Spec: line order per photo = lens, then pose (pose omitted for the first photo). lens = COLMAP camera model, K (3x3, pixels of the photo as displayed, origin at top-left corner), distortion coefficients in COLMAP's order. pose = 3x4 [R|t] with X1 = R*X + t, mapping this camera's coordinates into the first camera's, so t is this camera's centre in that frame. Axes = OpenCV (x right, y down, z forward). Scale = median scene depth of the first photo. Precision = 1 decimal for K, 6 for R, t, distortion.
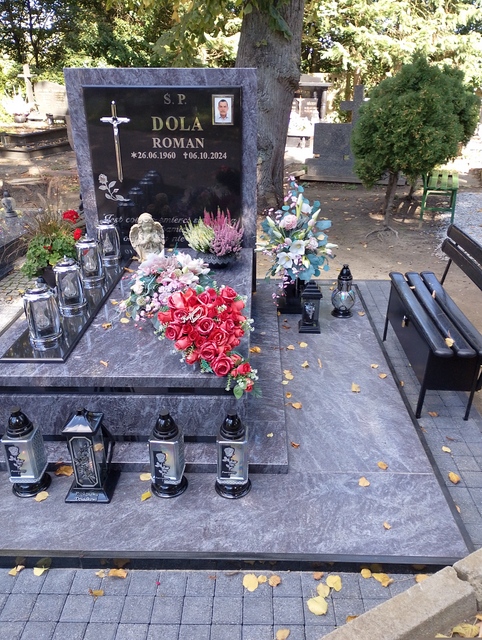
lens RADIAL K [[527.9, 0, 242.9], [0, 527.9, 321.1], [0, 0, 1]] dist [0.059811, -0.059746]
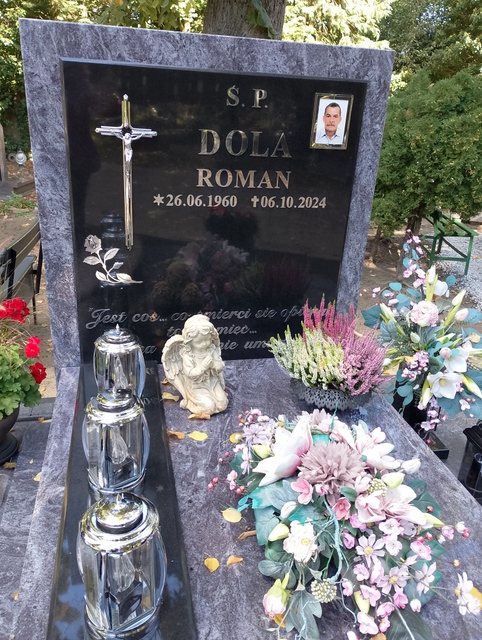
lens RADIAL K [[527.9, 0, 238.9], [0, 527.9, 318.2], [0, 0, 1]] dist [0.059811, -0.059746]
pose [[0.967901, -0.042640, 0.247690, -0.265675], [0.054347, 0.997696, -0.040615, -0.173757], [-0.245387, 0.052772, 0.967988, 0.491160]]
